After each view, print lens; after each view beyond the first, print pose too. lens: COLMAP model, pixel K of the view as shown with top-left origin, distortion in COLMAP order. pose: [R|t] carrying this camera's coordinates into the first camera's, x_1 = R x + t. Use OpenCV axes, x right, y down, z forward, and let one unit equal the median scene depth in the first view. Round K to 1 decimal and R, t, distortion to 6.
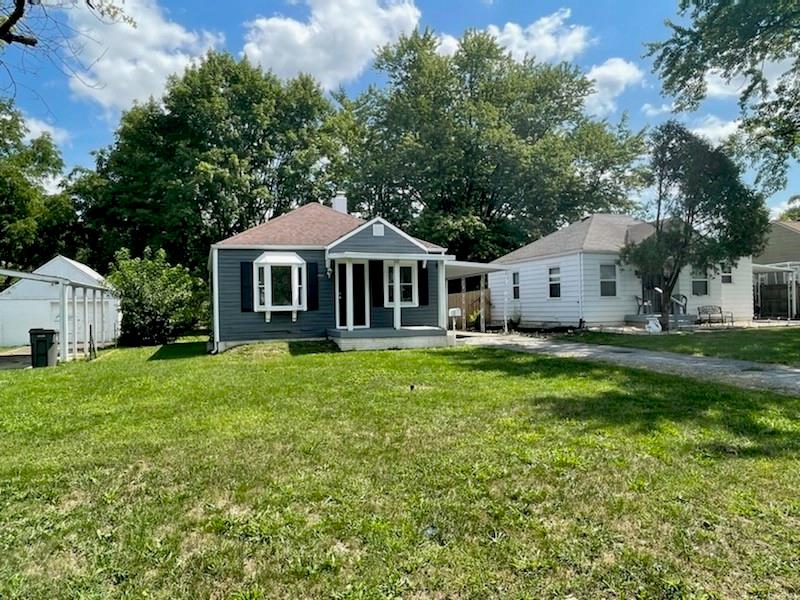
lens RADIAL K [[552.8, 0, 400.3], [0, 552.8, 298.1], [0, 0, 1]] dist [0.009226, 0.002126]
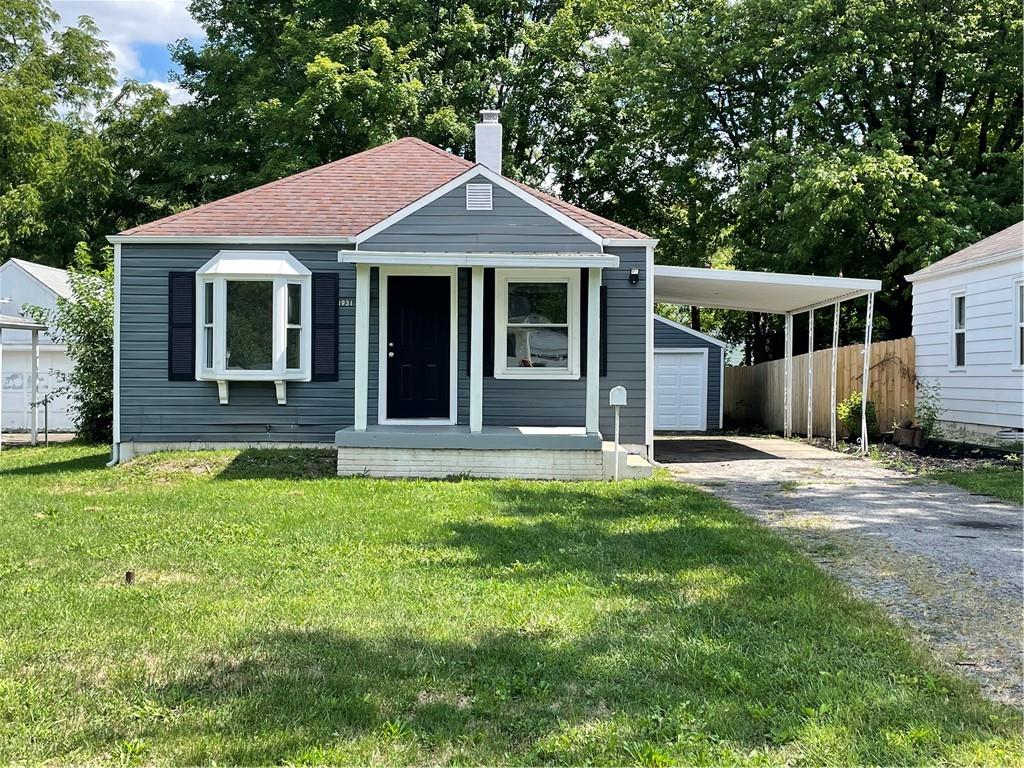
lens RADIAL K [[1231.7, 0, 512.0], [0, 1231.7, 384.6], [0, 0, 1]] dist [0.023959, 0.000000]
pose [[0.942250, 0.030085, -0.333556, 0.321921], [-0.020680, 0.999283, 0.031713, -0.009864], [0.334271, -0.022983, 0.942197, 0.118809]]
